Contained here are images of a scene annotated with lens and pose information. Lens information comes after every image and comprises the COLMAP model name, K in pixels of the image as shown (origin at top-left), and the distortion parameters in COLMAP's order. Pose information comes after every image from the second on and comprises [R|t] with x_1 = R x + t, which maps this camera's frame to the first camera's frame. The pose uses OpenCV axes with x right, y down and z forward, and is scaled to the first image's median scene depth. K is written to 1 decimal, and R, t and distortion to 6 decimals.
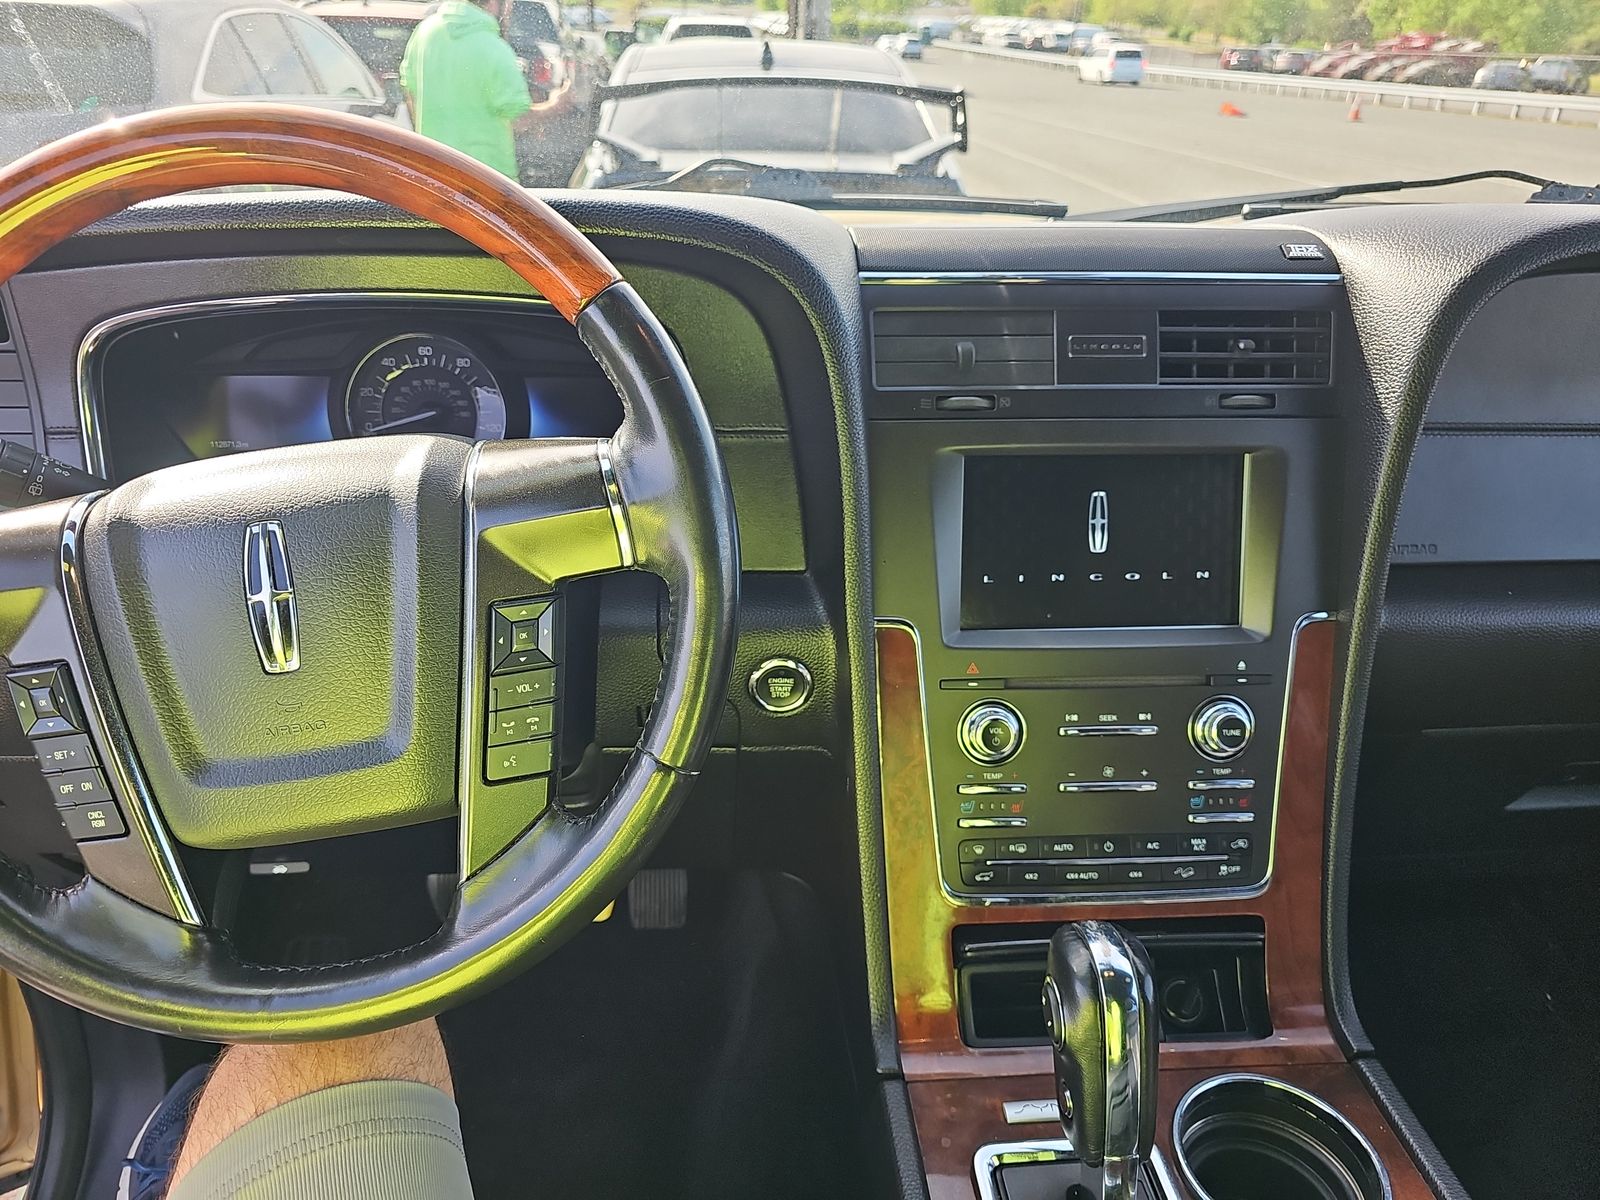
lens RADIAL K [[1107.5, 0, 799.7], [0, 1107.5, 646.2], [0, 0, 1]] dist [0.017478, -0.007479]
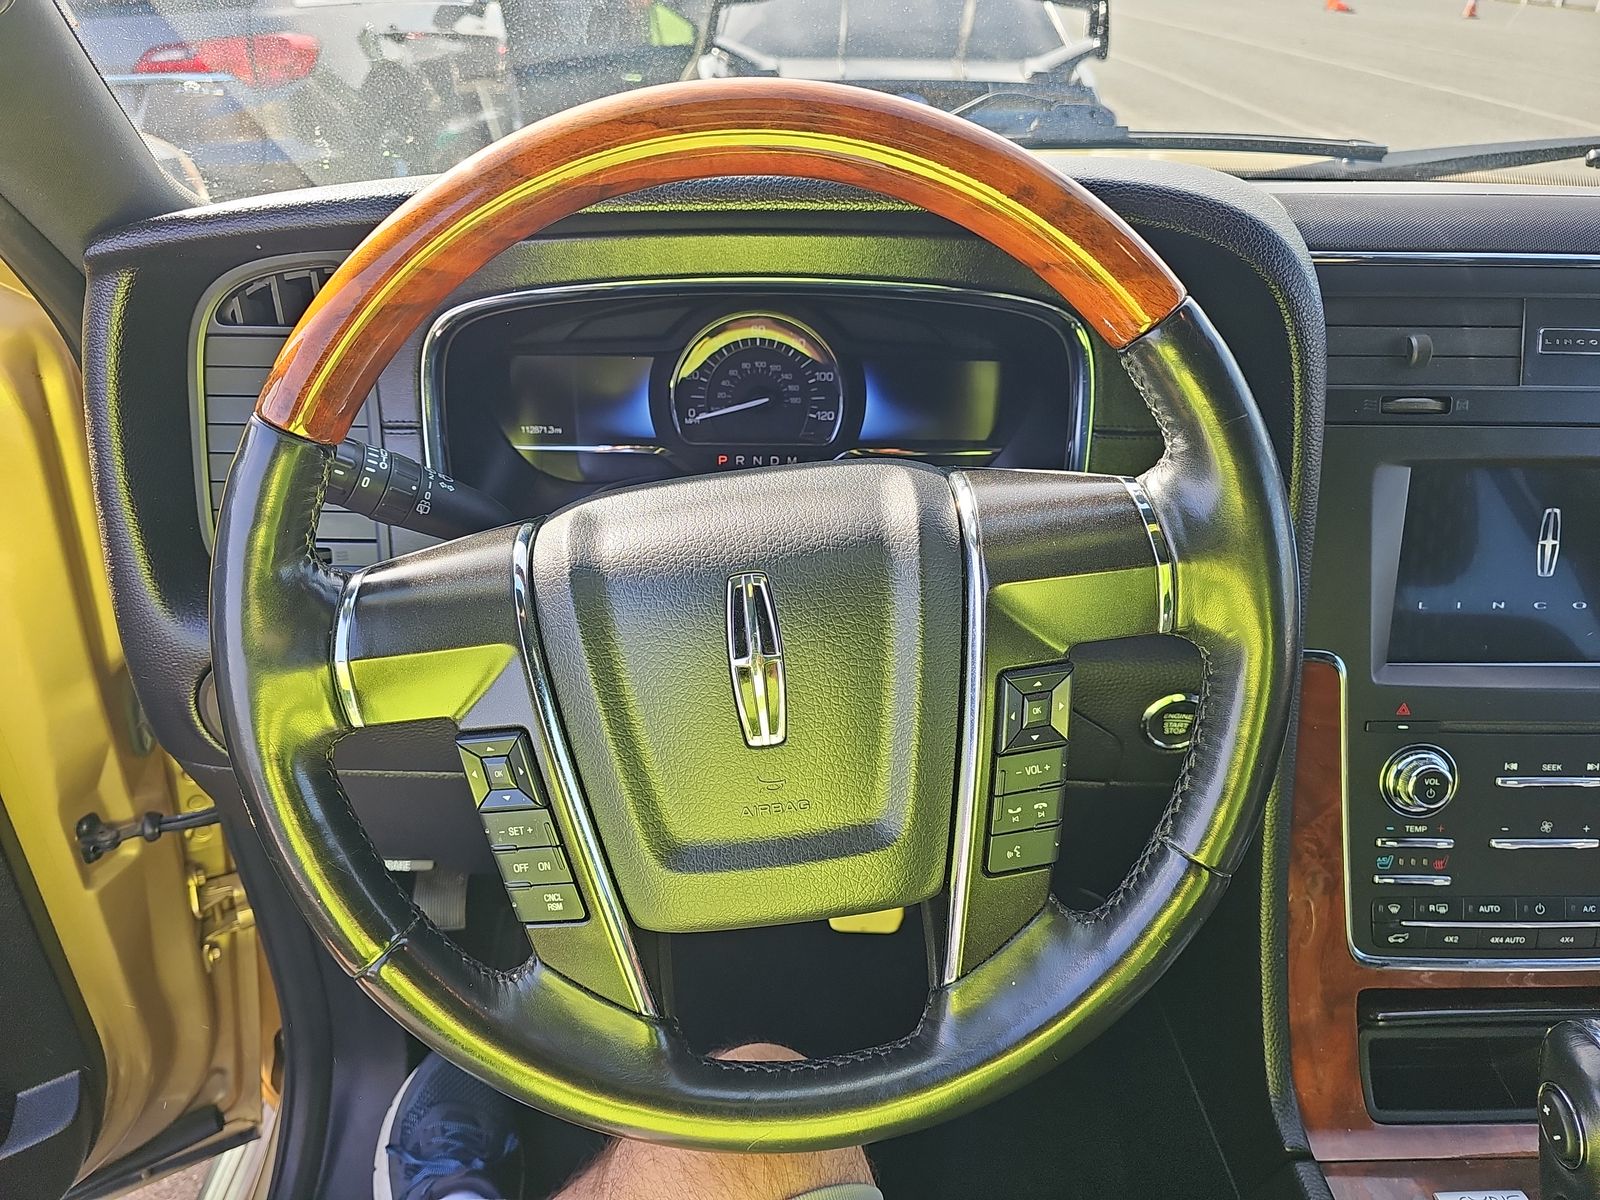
lens RADIAL K [[1084.4, 0, 775.8], [0, 1084.4, 629.4], [0, 0, 1]] dist [0.055098, -0.048641]
pose [[0.998976, 0.024251, -0.038182, -0.412173], [-0.021446, 0.997157, 0.072231, -0.126840], [0.039825, -0.071339, 0.996657, 0.144913]]
